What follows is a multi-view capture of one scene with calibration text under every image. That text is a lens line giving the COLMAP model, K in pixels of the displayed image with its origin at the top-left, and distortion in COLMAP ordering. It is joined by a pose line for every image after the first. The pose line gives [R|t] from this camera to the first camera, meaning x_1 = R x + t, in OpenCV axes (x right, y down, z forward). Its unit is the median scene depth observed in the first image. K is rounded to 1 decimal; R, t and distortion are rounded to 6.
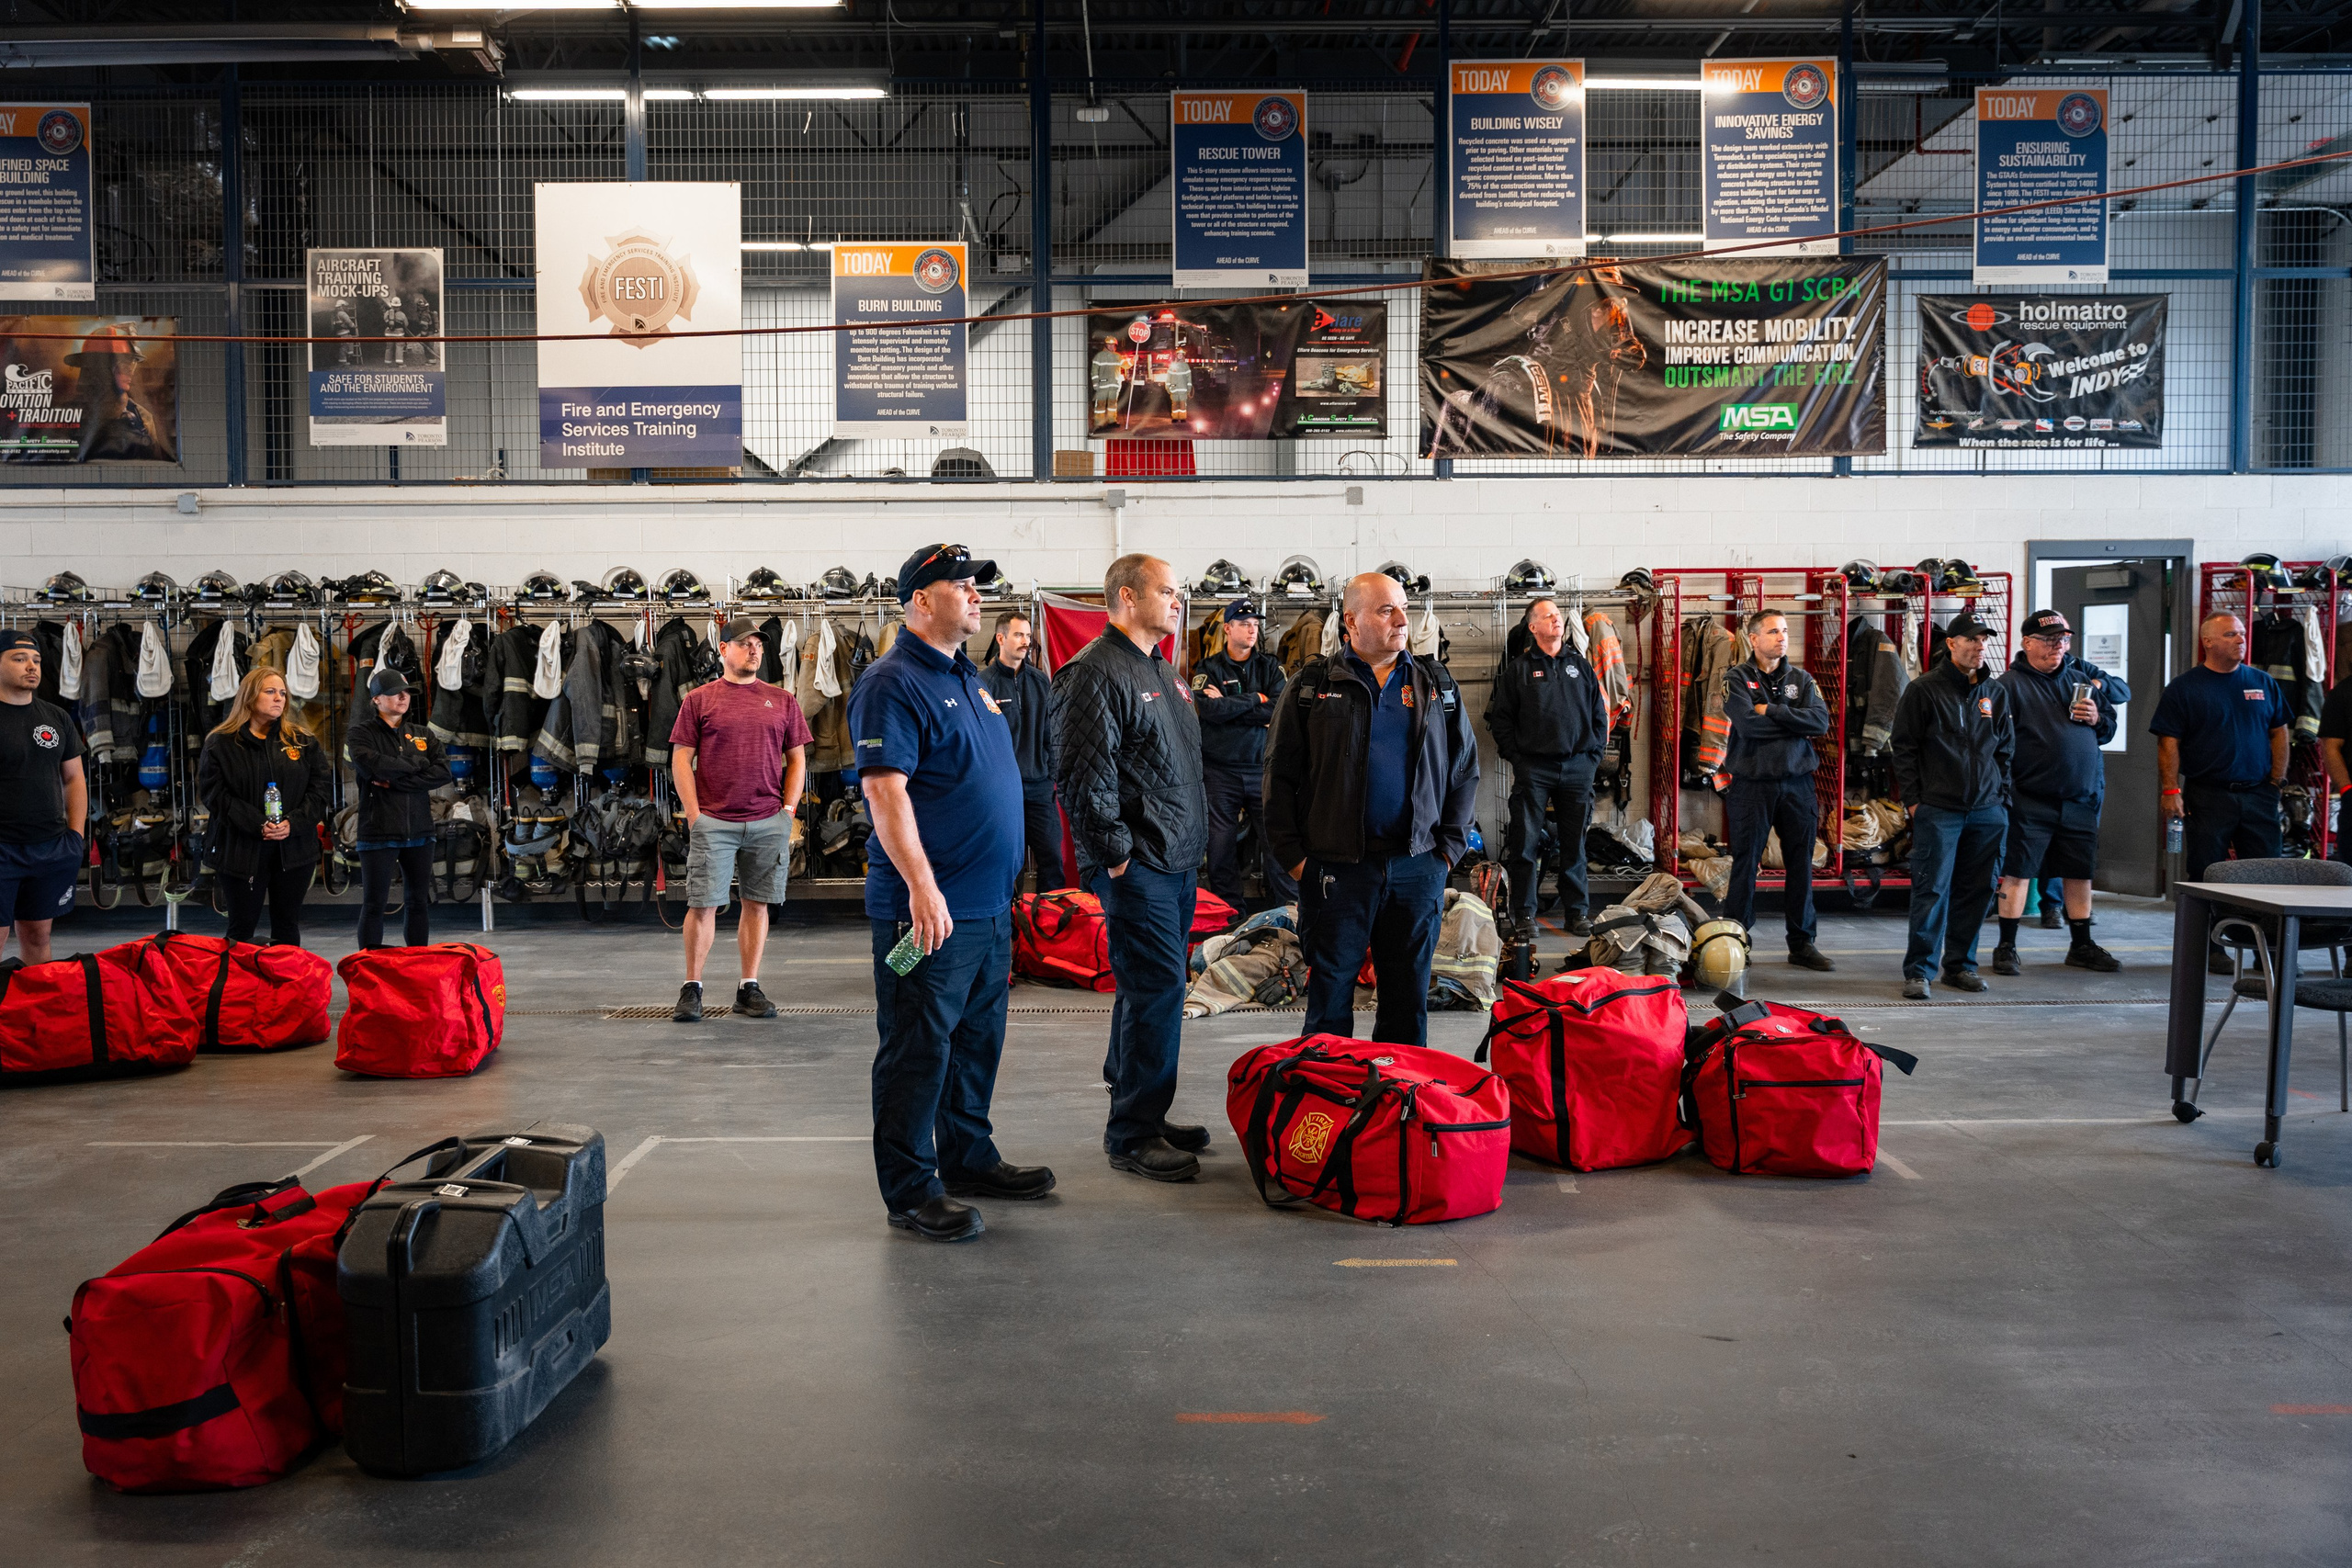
lens RADIAL K [[2018.1, 0, 1176.0], [0, 2018.1, 784.0], [0, 0, 1]] dist [0.005874, 0.003132]
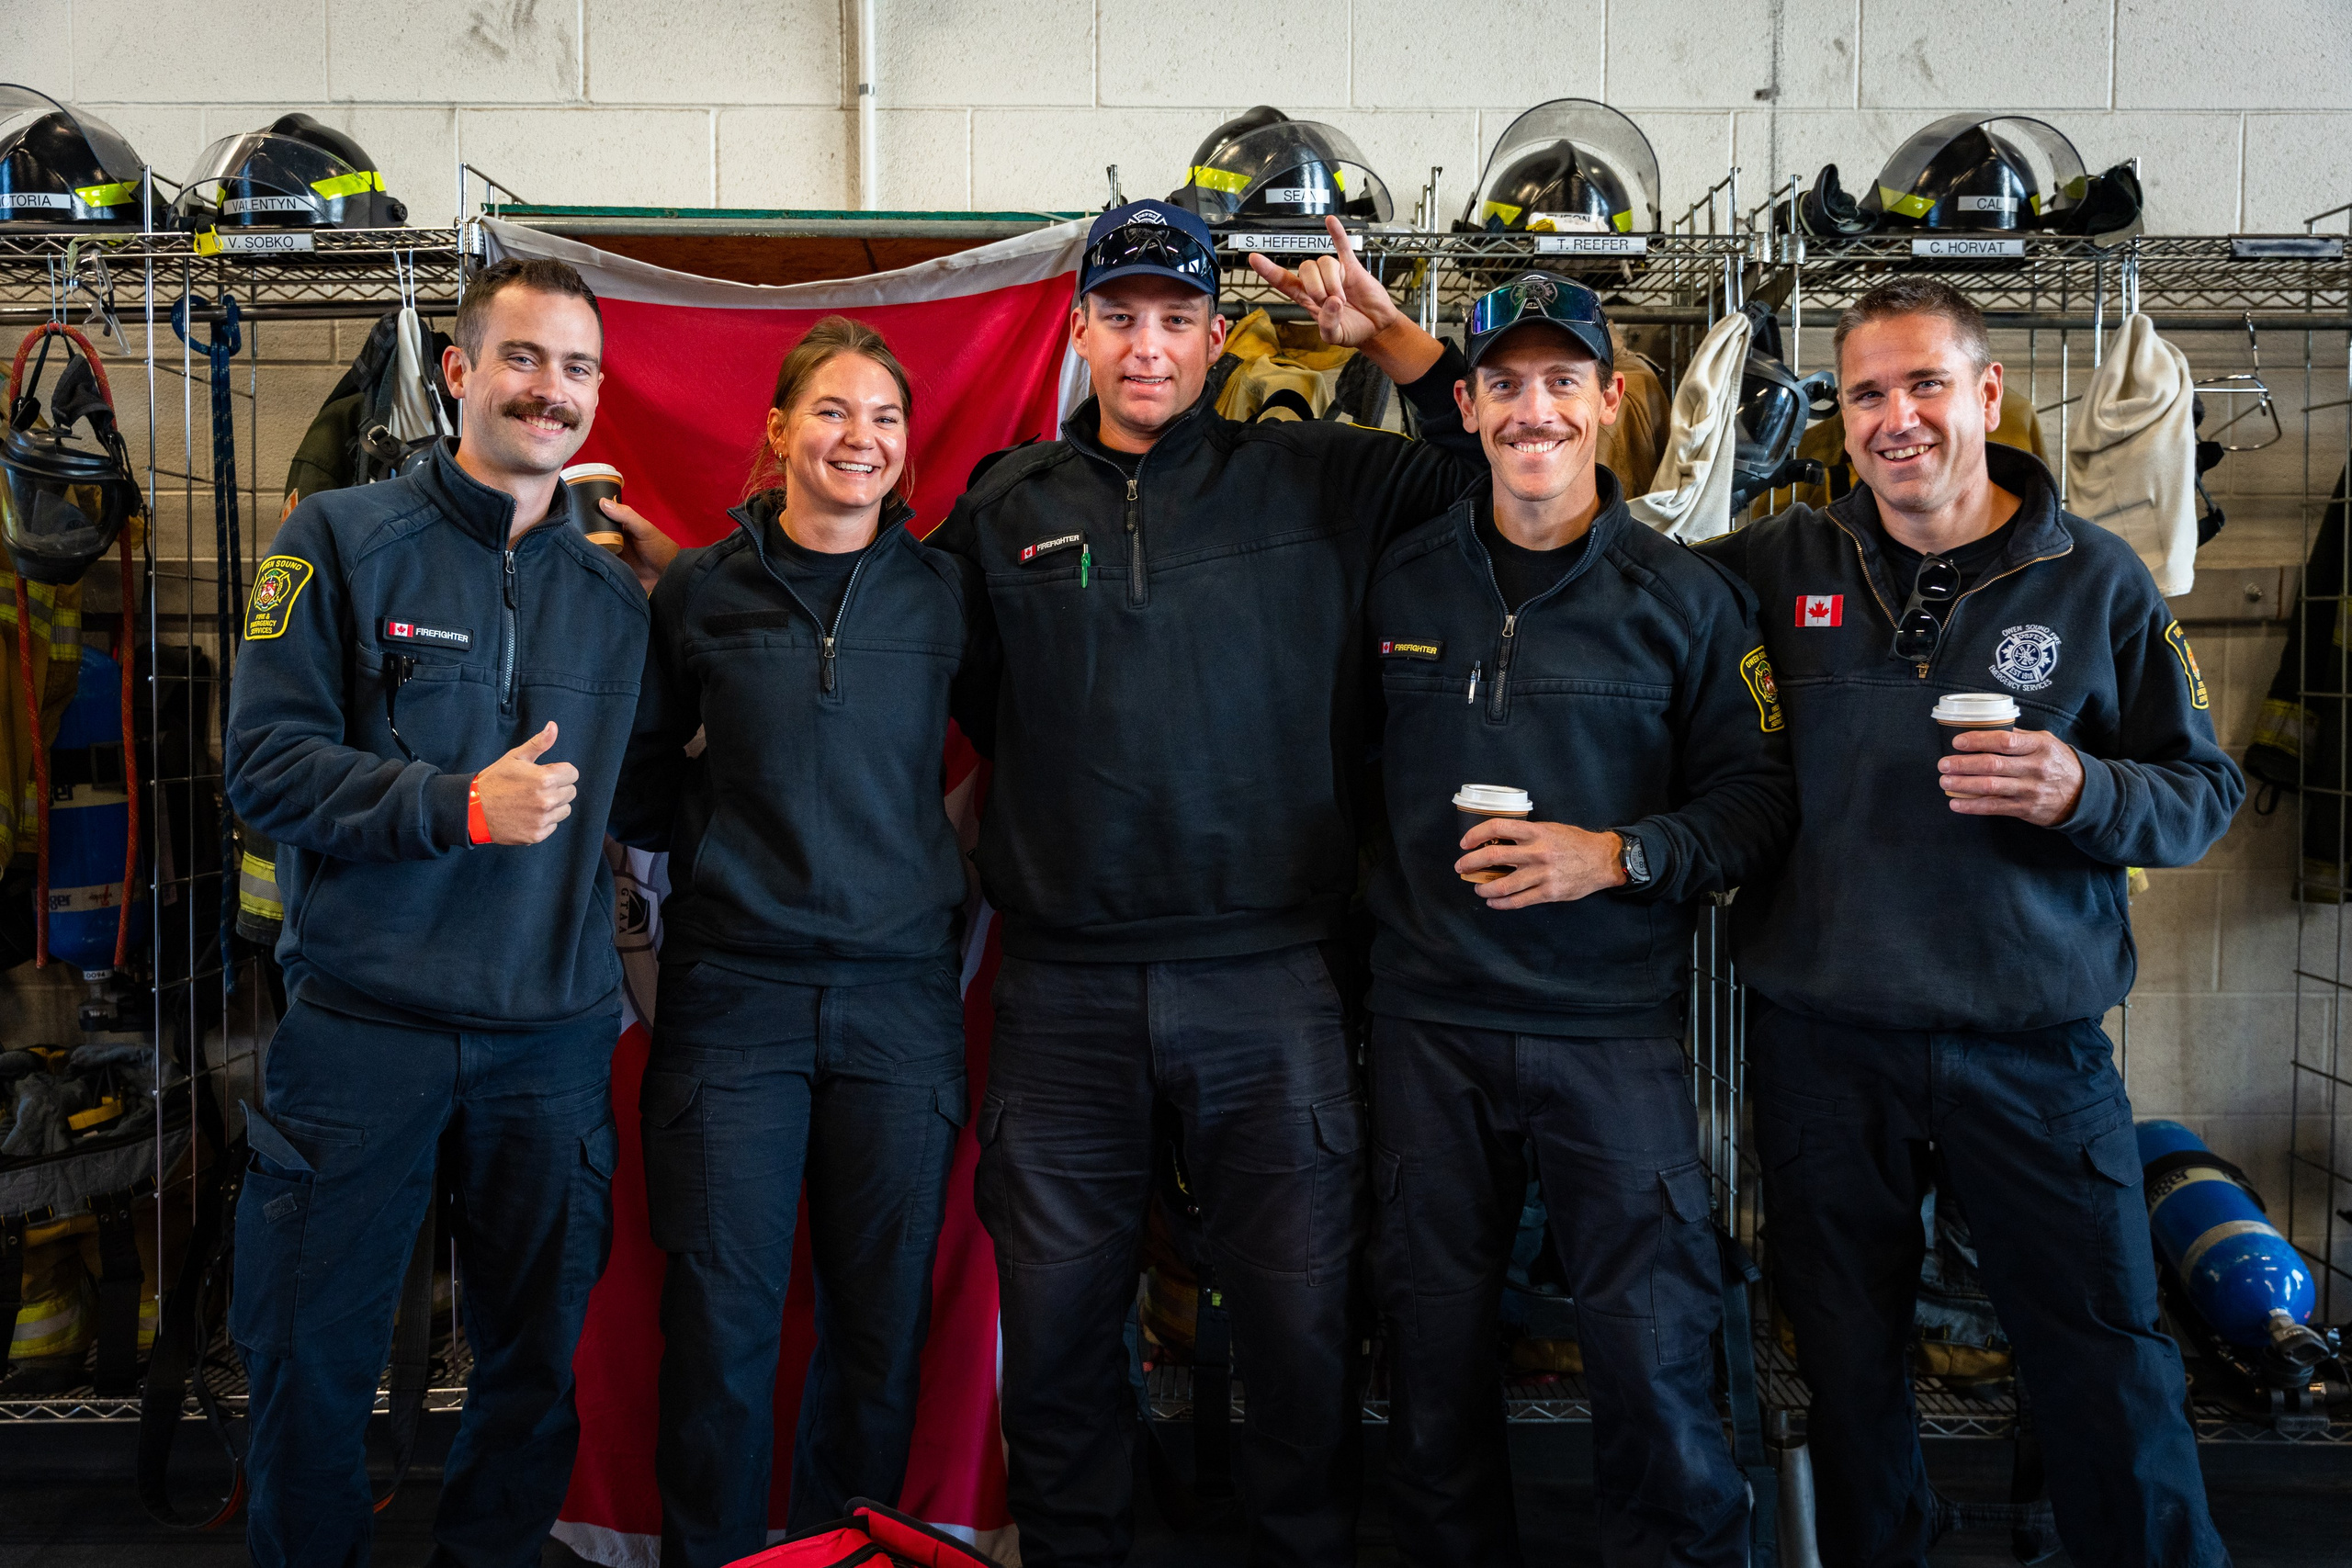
lens RADIAL K [[2299.3, 0, 1176.0], [0, 2299.3, 784.0], [0, 0, 1]] dist [0.041837, 0.006016]
pose [[0.999494, 0.013697, -0.028713, 0.021509], [-0.013192, 0.999756, 0.017693, -0.033958], [0.028949, -0.017305, 0.999431, 0.709157]]
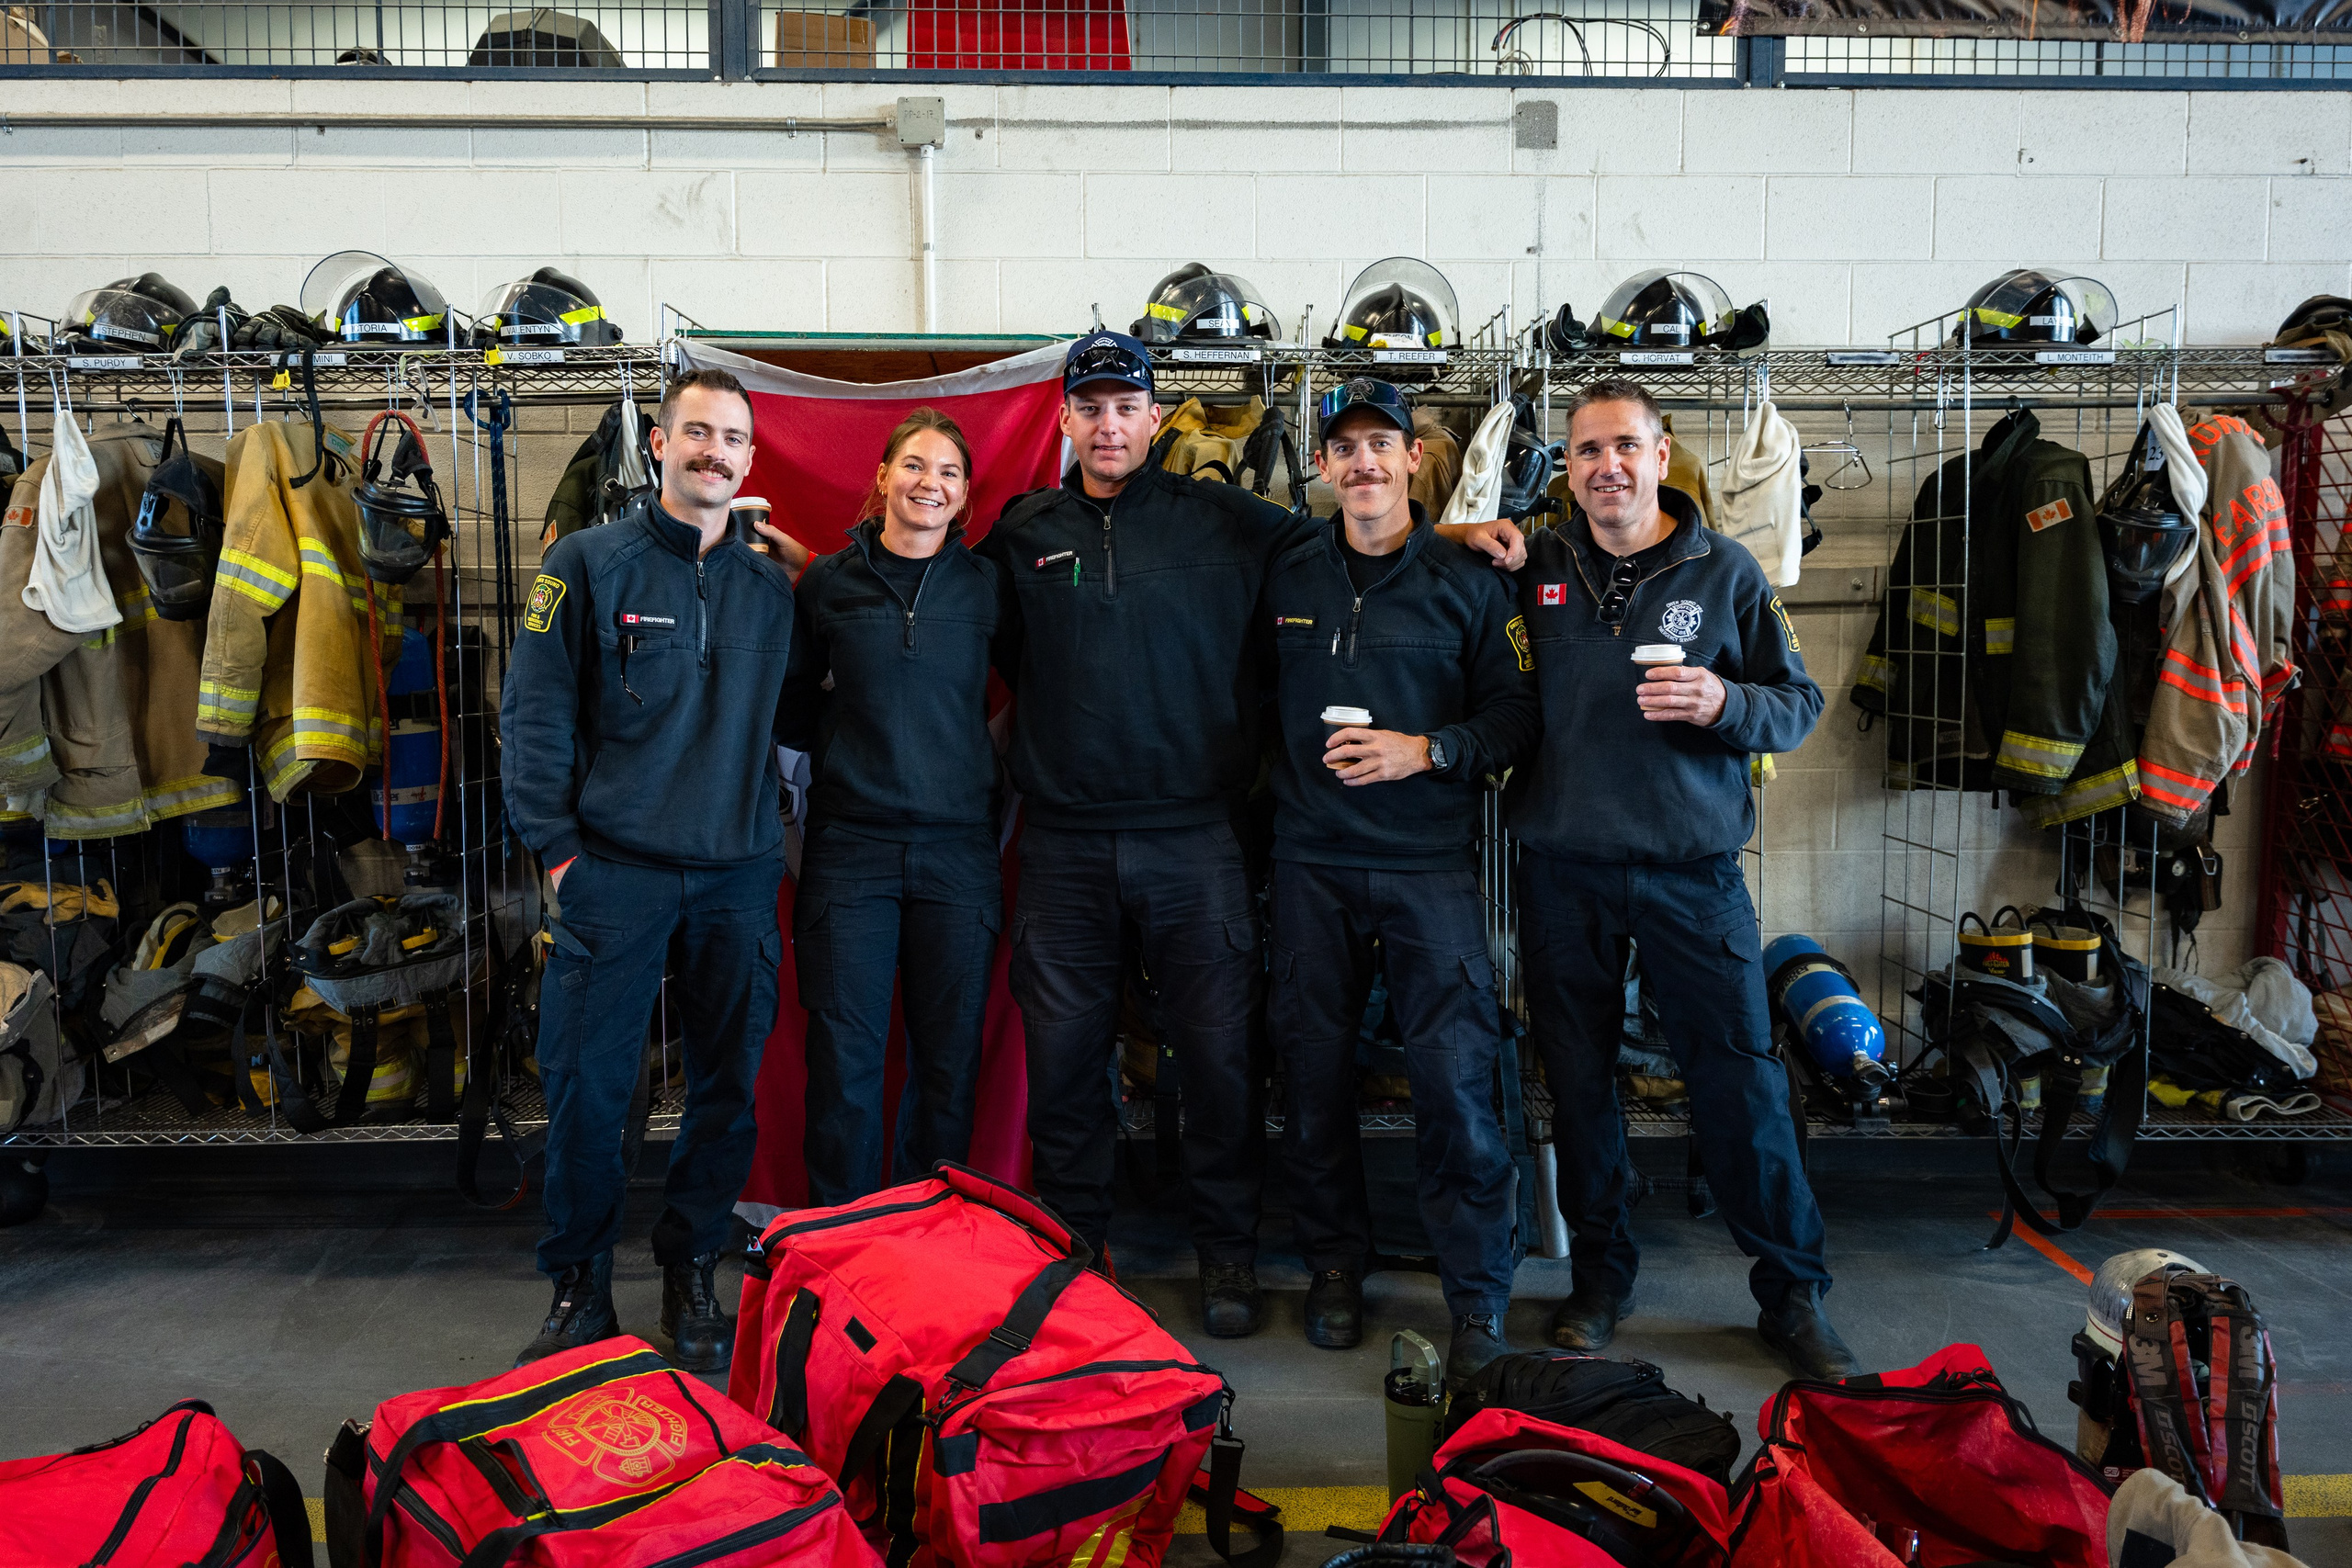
lens RADIAL K [[1847.1, 0, 1176.0], [0, 1847.1, 784.0], [0, 0, 1]] dist [0.034556, 0.000560]
pose [[0.999975, 0.006390, 0.002882, 0.019219], [-0.006475, 0.999515, 0.030473, -0.026800], [-0.002686, -0.030491, 0.999531, 0.651604]]
